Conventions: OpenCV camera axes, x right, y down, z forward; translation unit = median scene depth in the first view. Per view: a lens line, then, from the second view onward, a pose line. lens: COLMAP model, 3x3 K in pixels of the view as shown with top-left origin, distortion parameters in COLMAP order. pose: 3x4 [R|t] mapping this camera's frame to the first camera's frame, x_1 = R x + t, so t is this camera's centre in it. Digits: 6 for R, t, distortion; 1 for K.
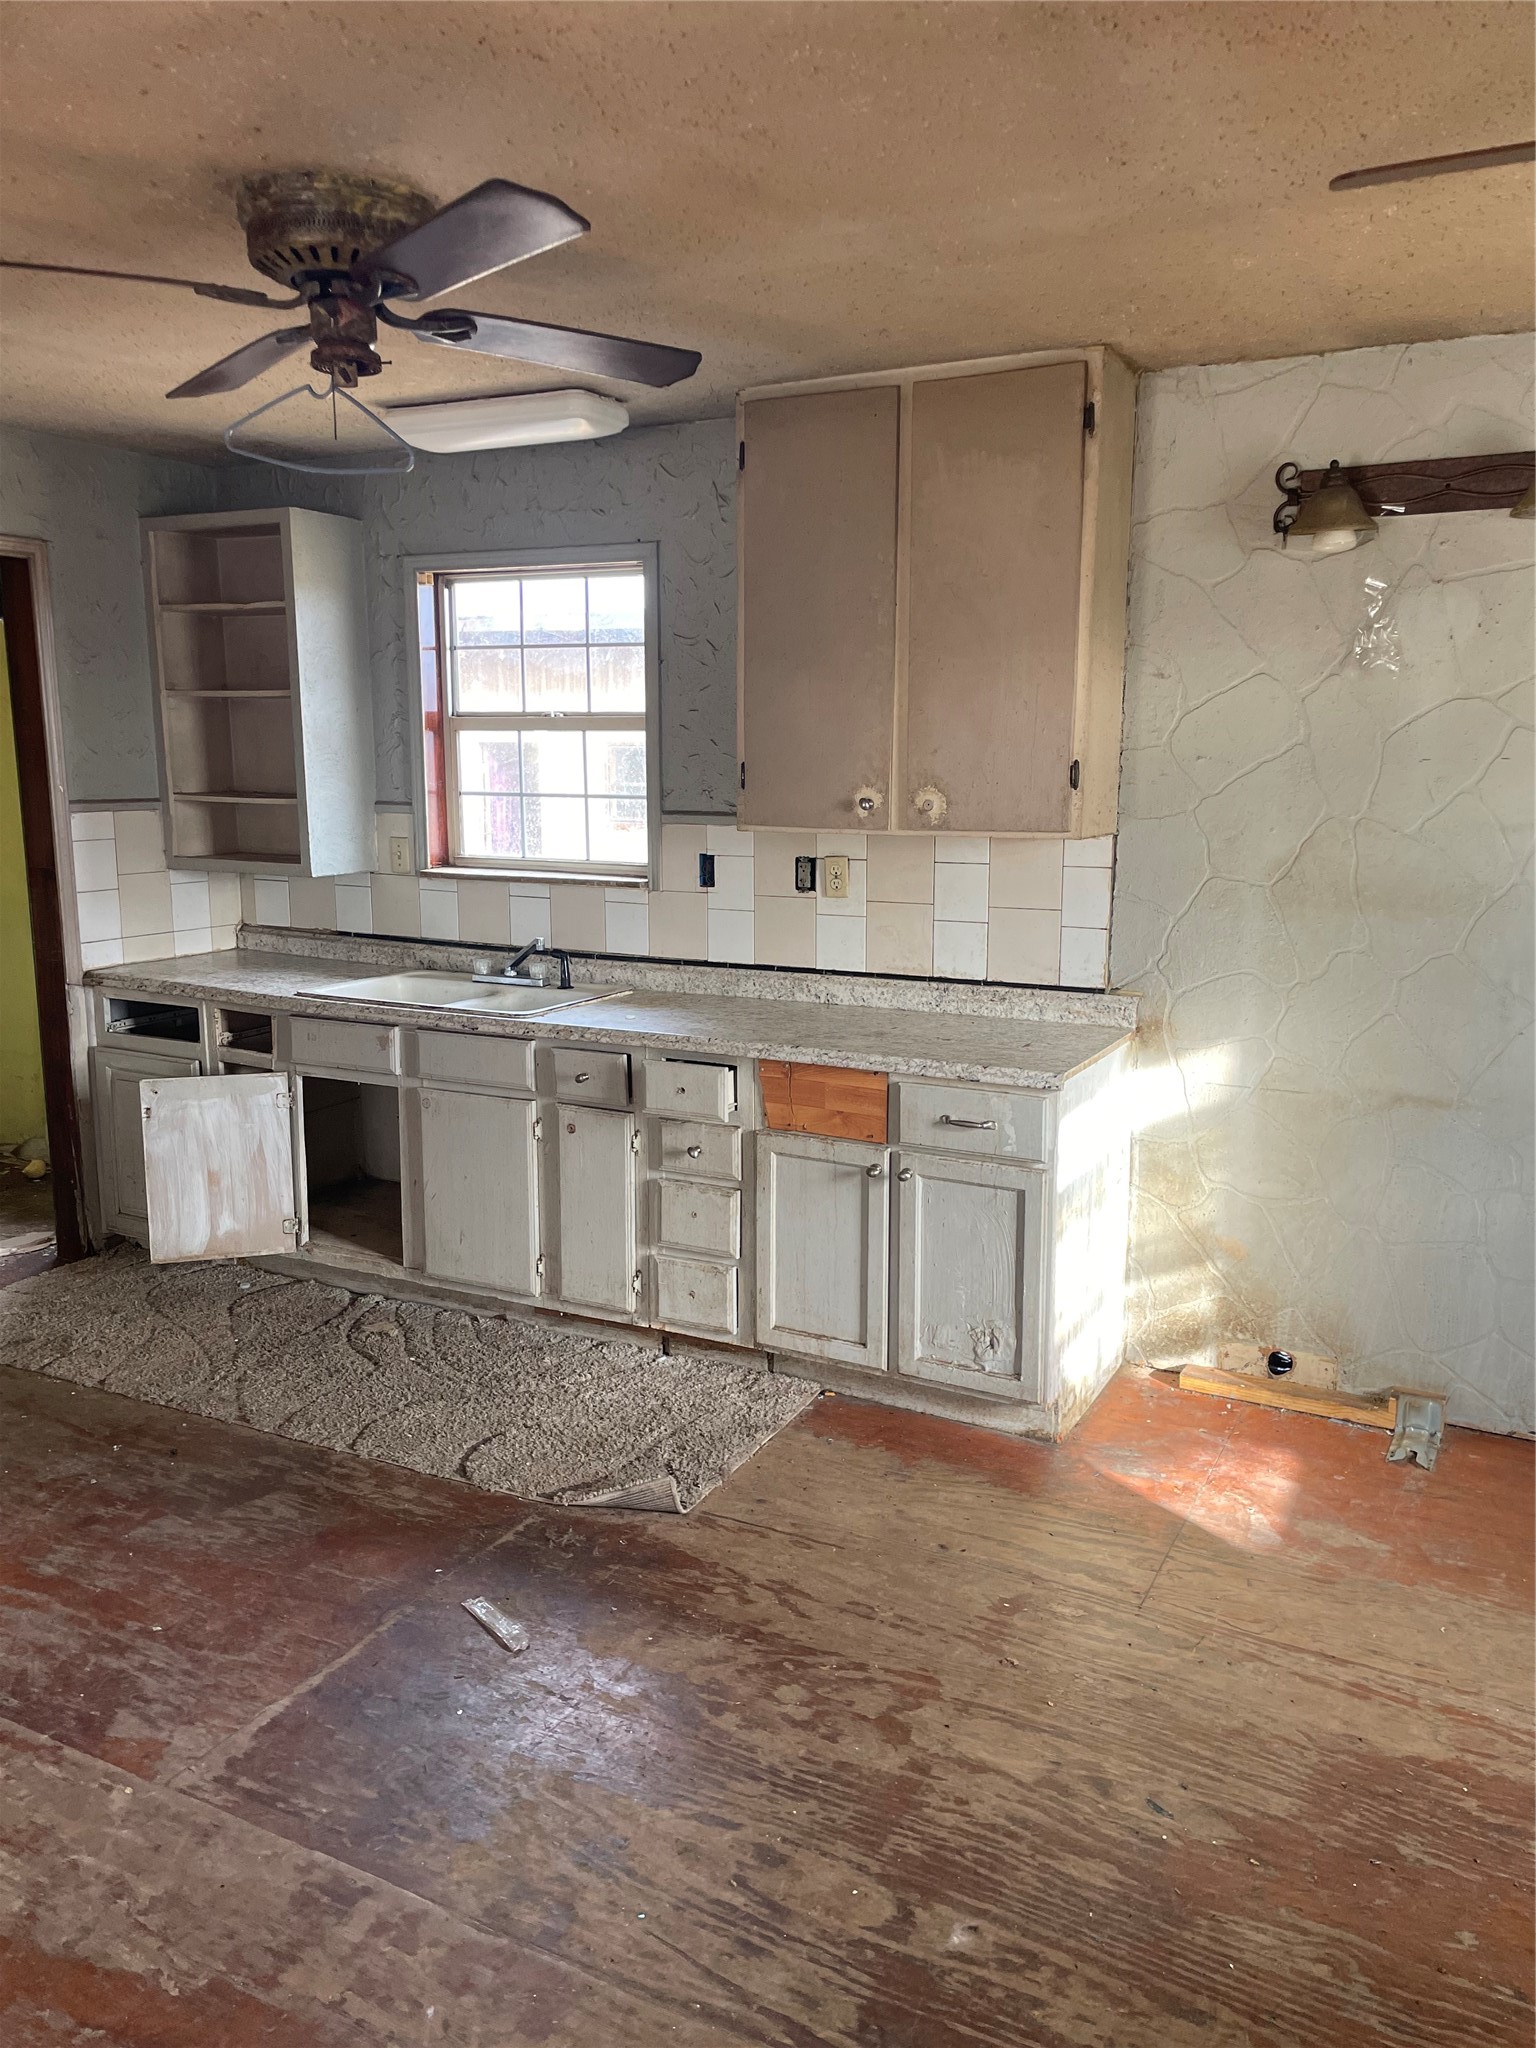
lens RADIAL K [[1555.7, 0, 766.7], [0, 1555.7, 1029.8], [0, 0, 1]] dist [0.054436, -0.004921]
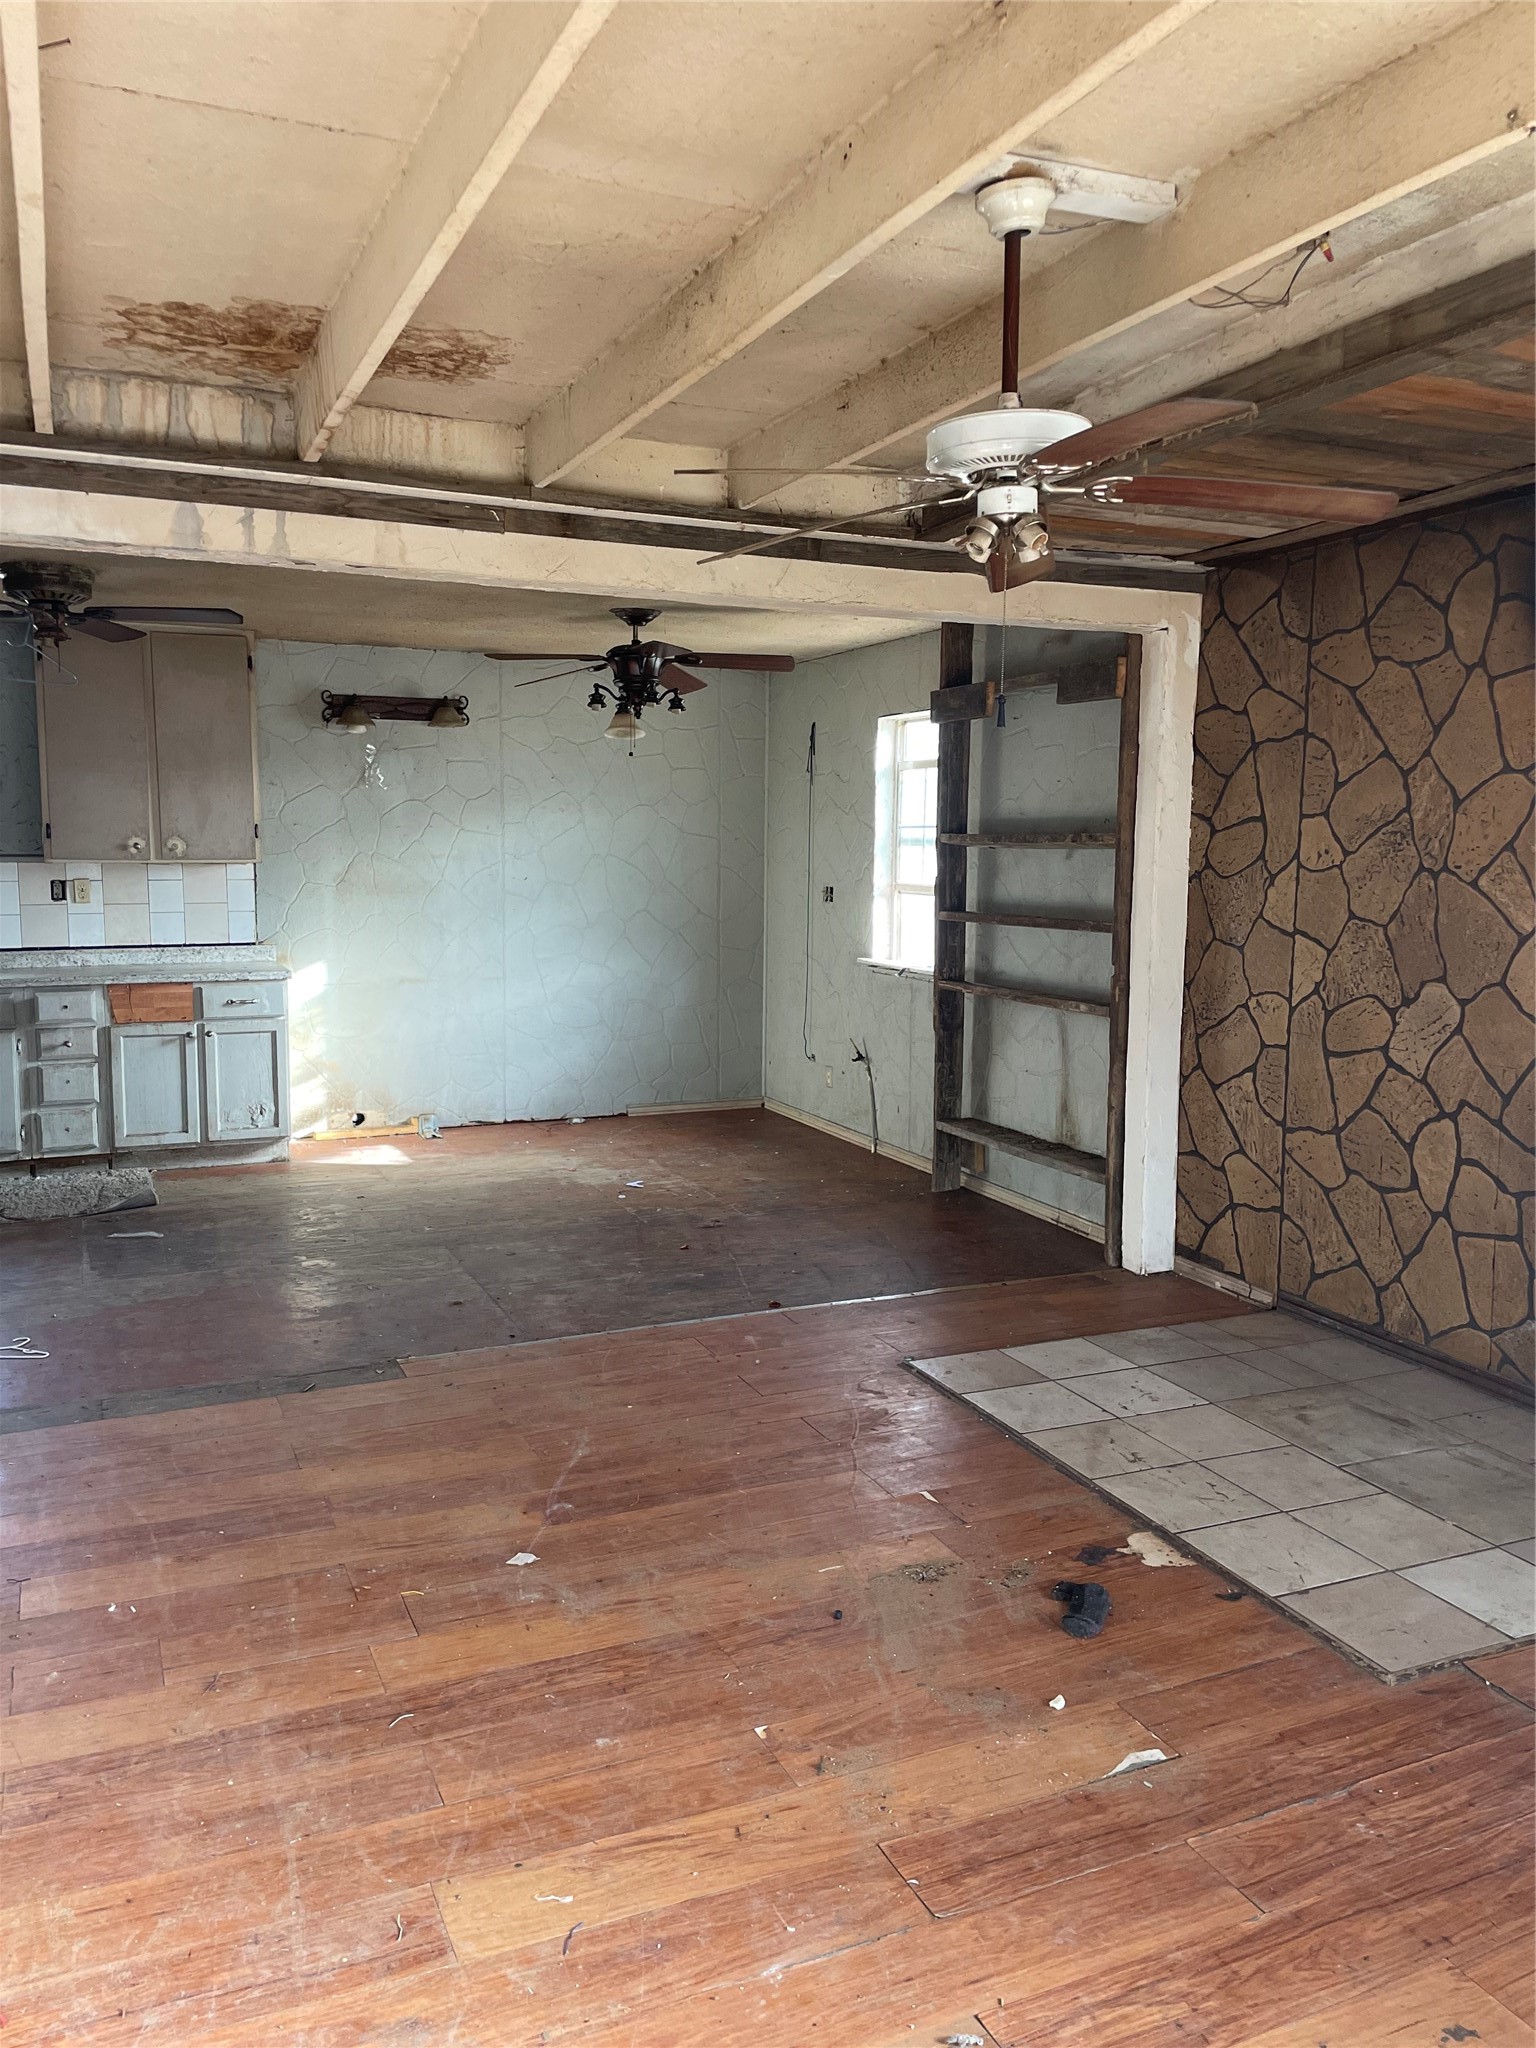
lens RADIAL K [[1555.7, 0, 765.5], [0, 1555.7, 1023.2], [0, 0, 1]] dist [0.054436, -0.004921]
pose [[0.622870, -0.089284, 0.777214, -0.944429], [0.135959, 0.990703, 0.004850, 0.155949], [-0.770421, 0.102648, 0.629218, -0.728107]]
